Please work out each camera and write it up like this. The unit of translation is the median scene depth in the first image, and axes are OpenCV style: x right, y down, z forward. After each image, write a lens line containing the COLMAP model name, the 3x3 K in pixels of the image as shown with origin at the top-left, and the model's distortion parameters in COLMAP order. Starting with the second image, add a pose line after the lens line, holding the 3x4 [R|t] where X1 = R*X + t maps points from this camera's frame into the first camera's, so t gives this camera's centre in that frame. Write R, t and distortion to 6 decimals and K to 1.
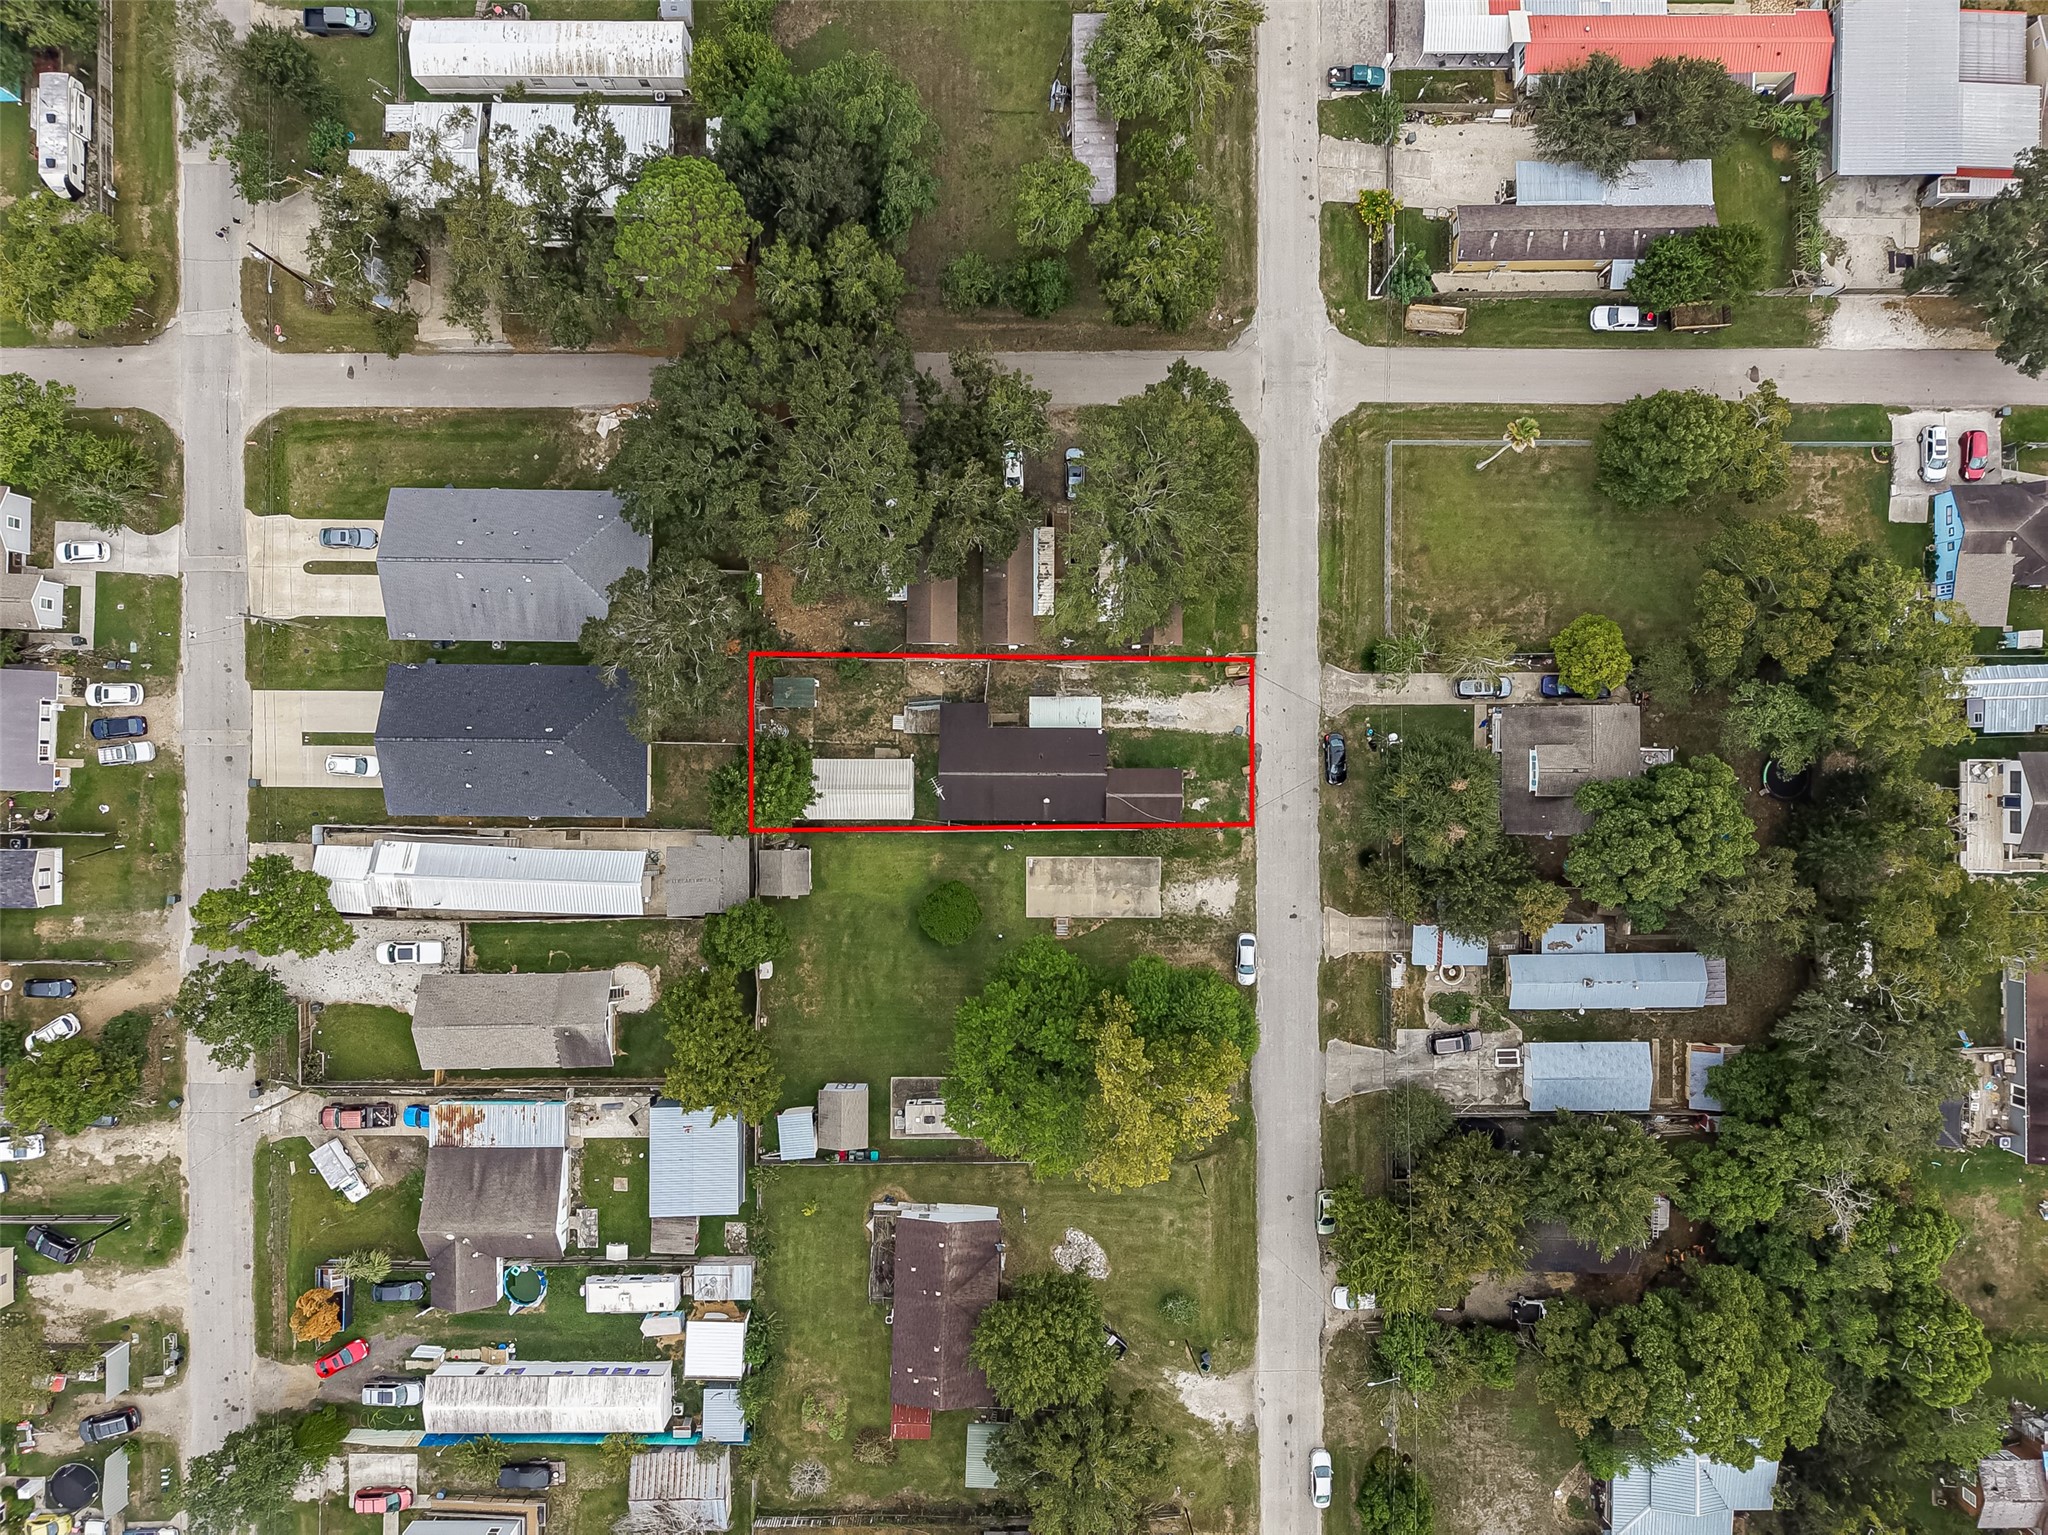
lens RADIAL K [[1375.3, 0, 1020.6], [0, 1375.3, 765.9], [0, 0, 1]] dist [0.019699, -0.015184]
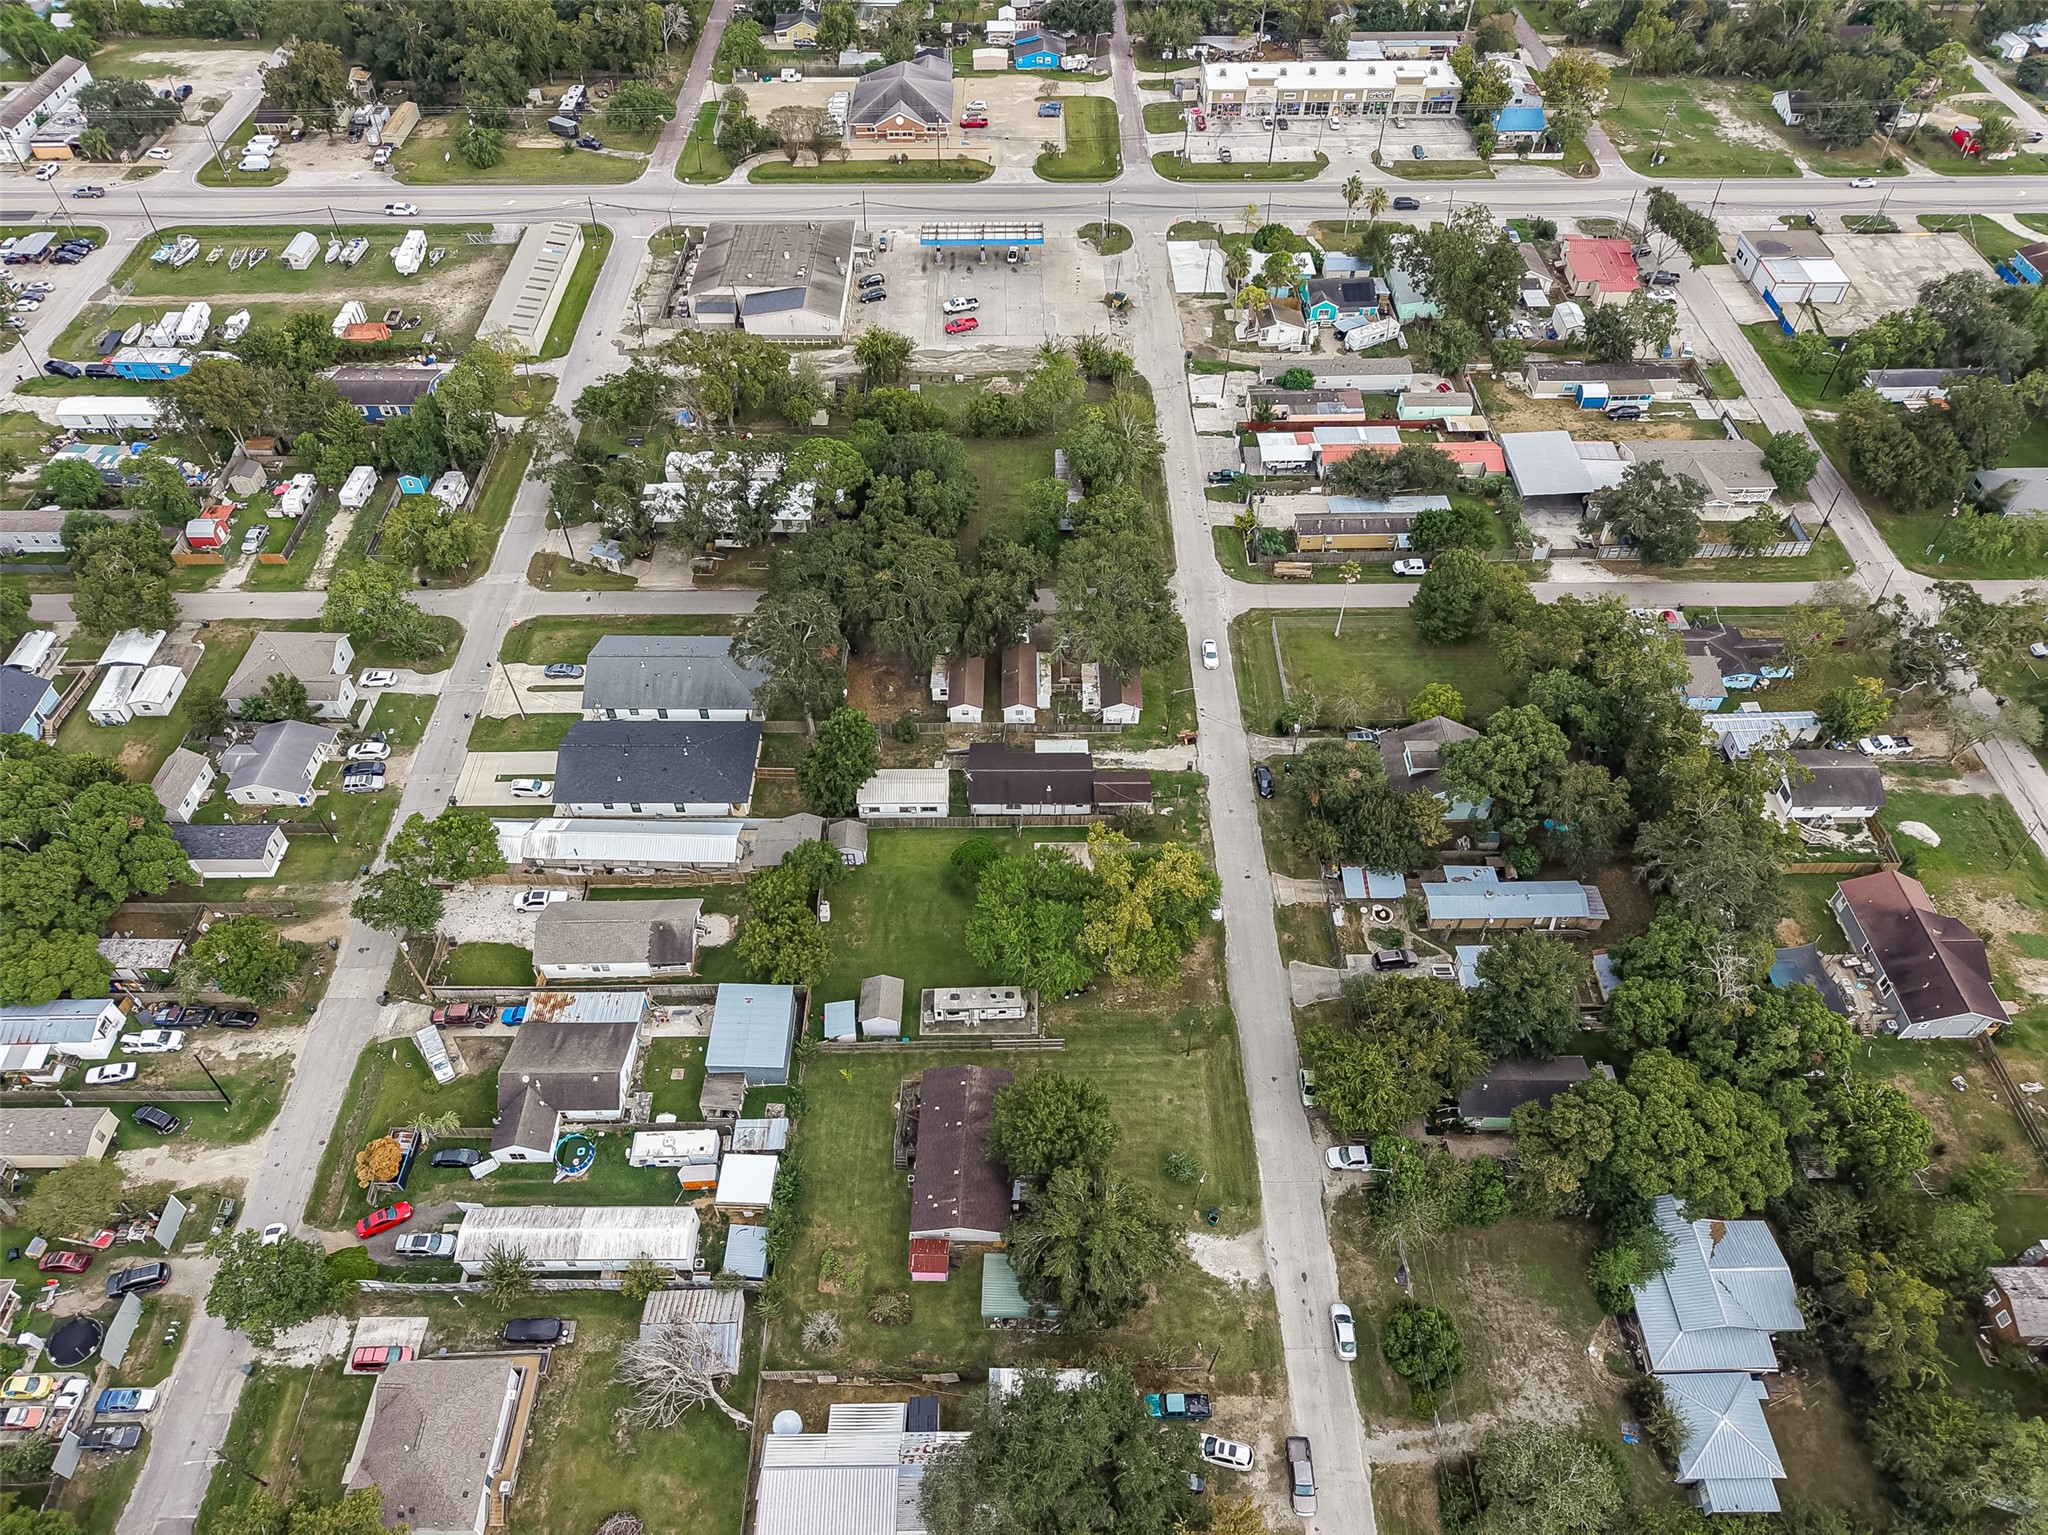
lens RADIAL K [[1375.3, 0, 1020.6], [0, 1375.3, 765.9], [0, 0, 1]] dist [0.019699, -0.015184]
pose [[0.999936, -0.011244, -0.001487, -0.005911], [0.007274, 0.736325, -0.676589, 0.885676], [0.008703, 0.676534, 0.736360, 0.005686]]
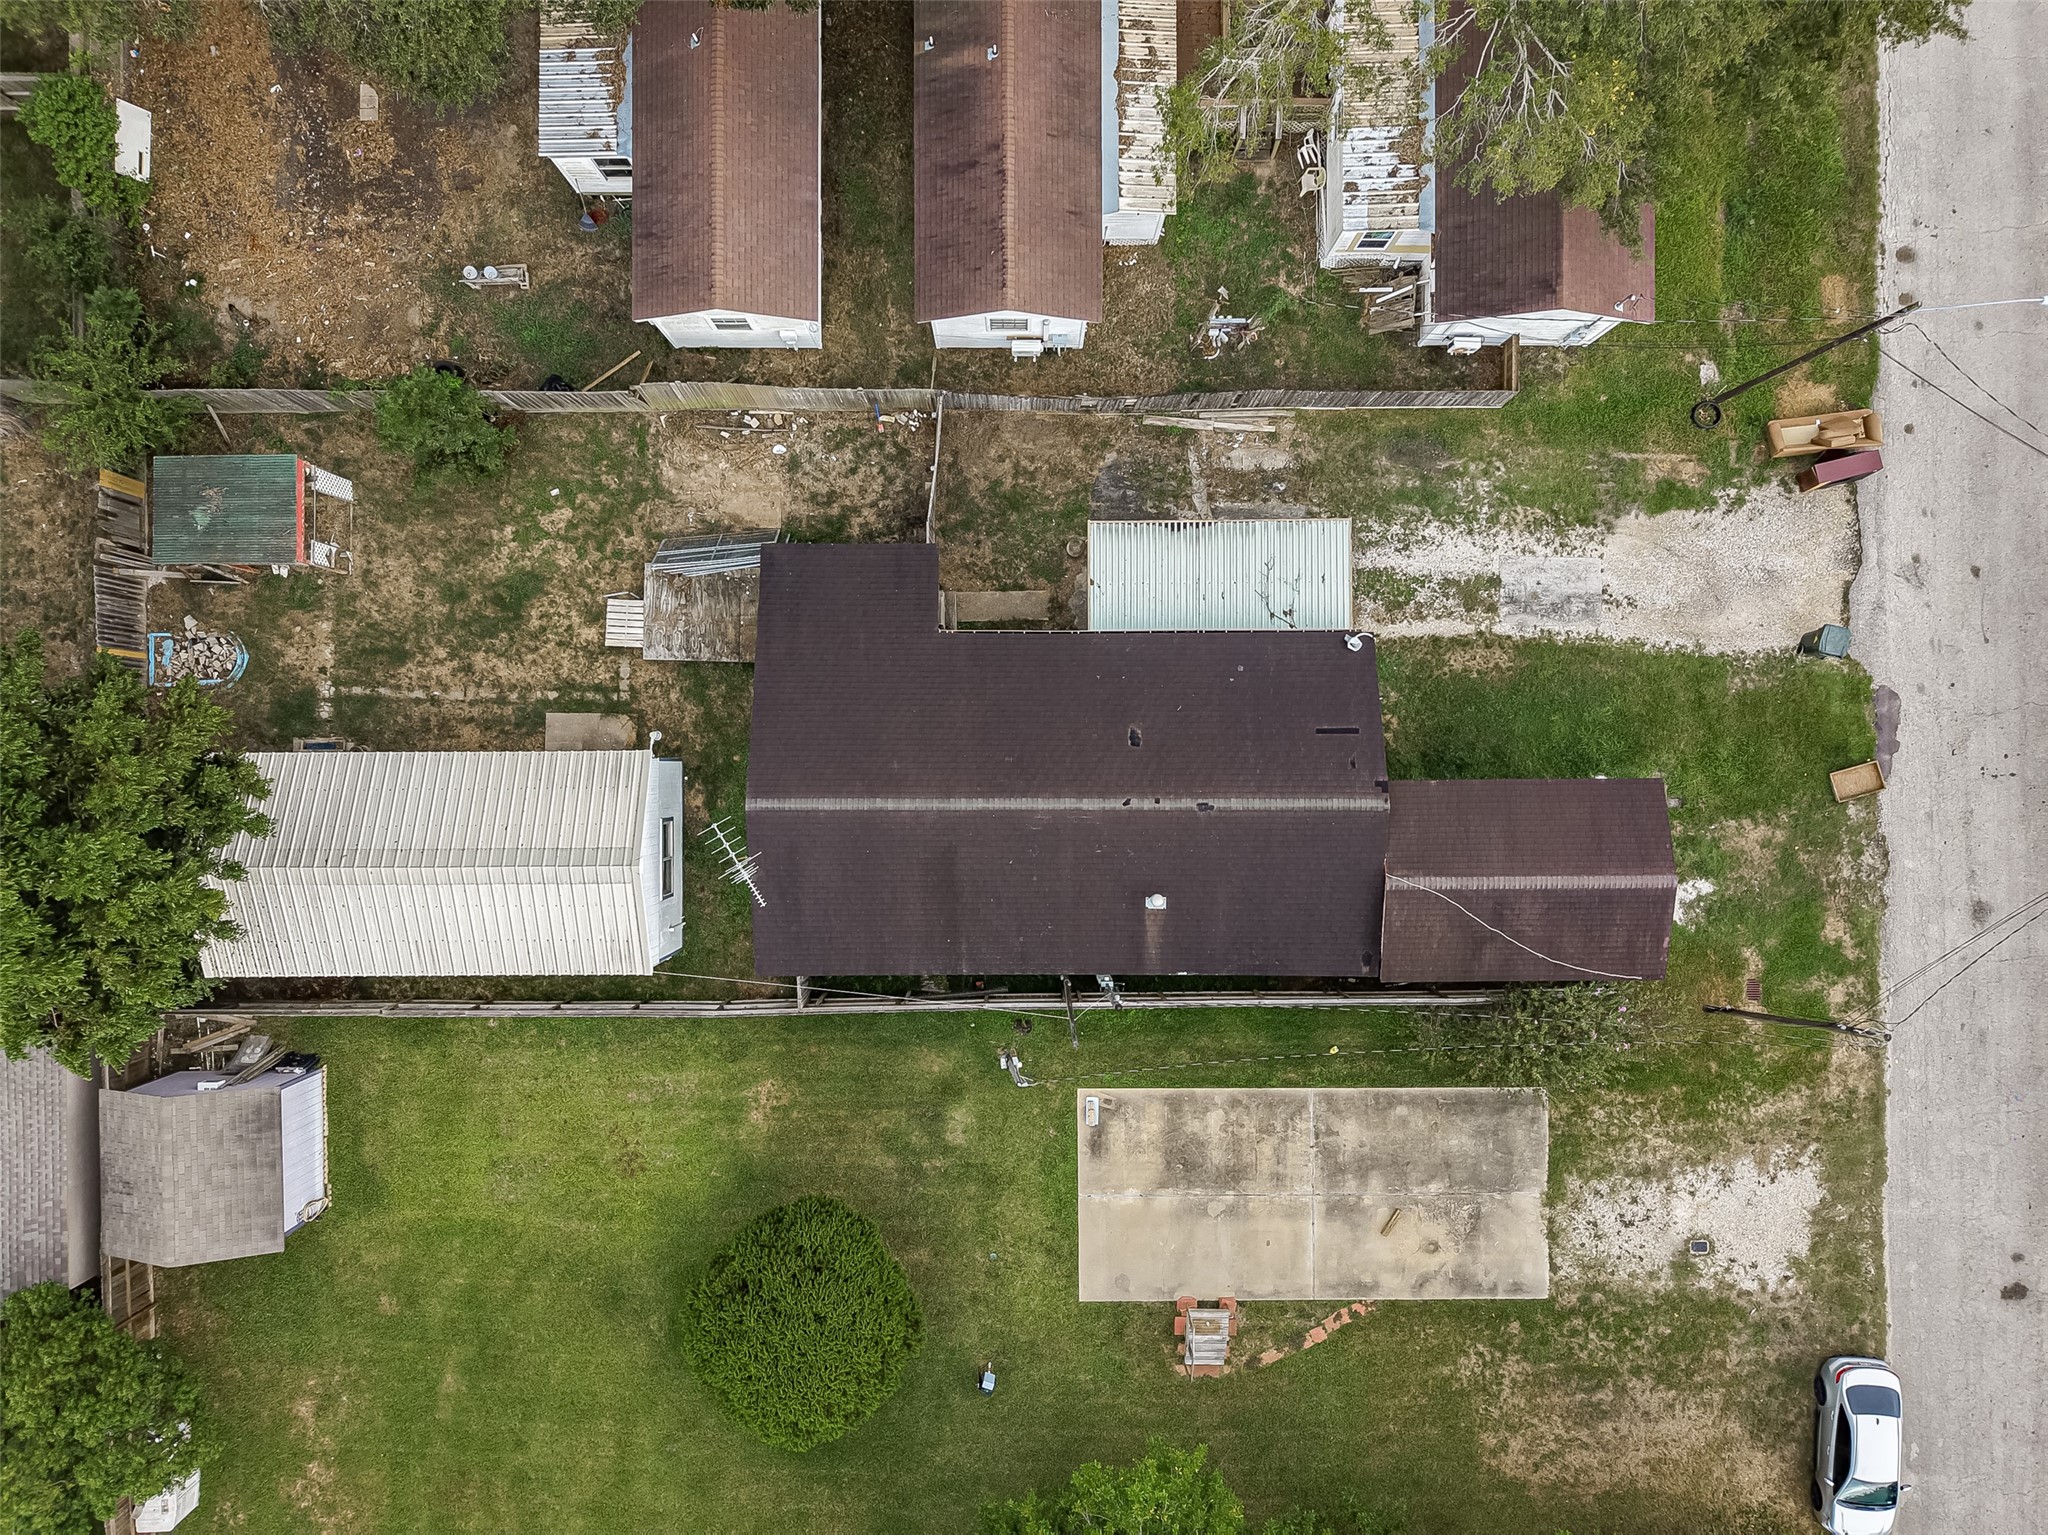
lens RADIAL K [[1375.3, 0, 1020.6], [0, 1375.3, 765.9], [0, 0, 1]] dist [0.019699, -0.015184]
pose [[0.999910, -0.006659, -0.011675, -0.004004], [0.006658, 0.999978, -0.000180, -0.001326], [0.011676, 0.000102, 0.999932, 0.713357]]
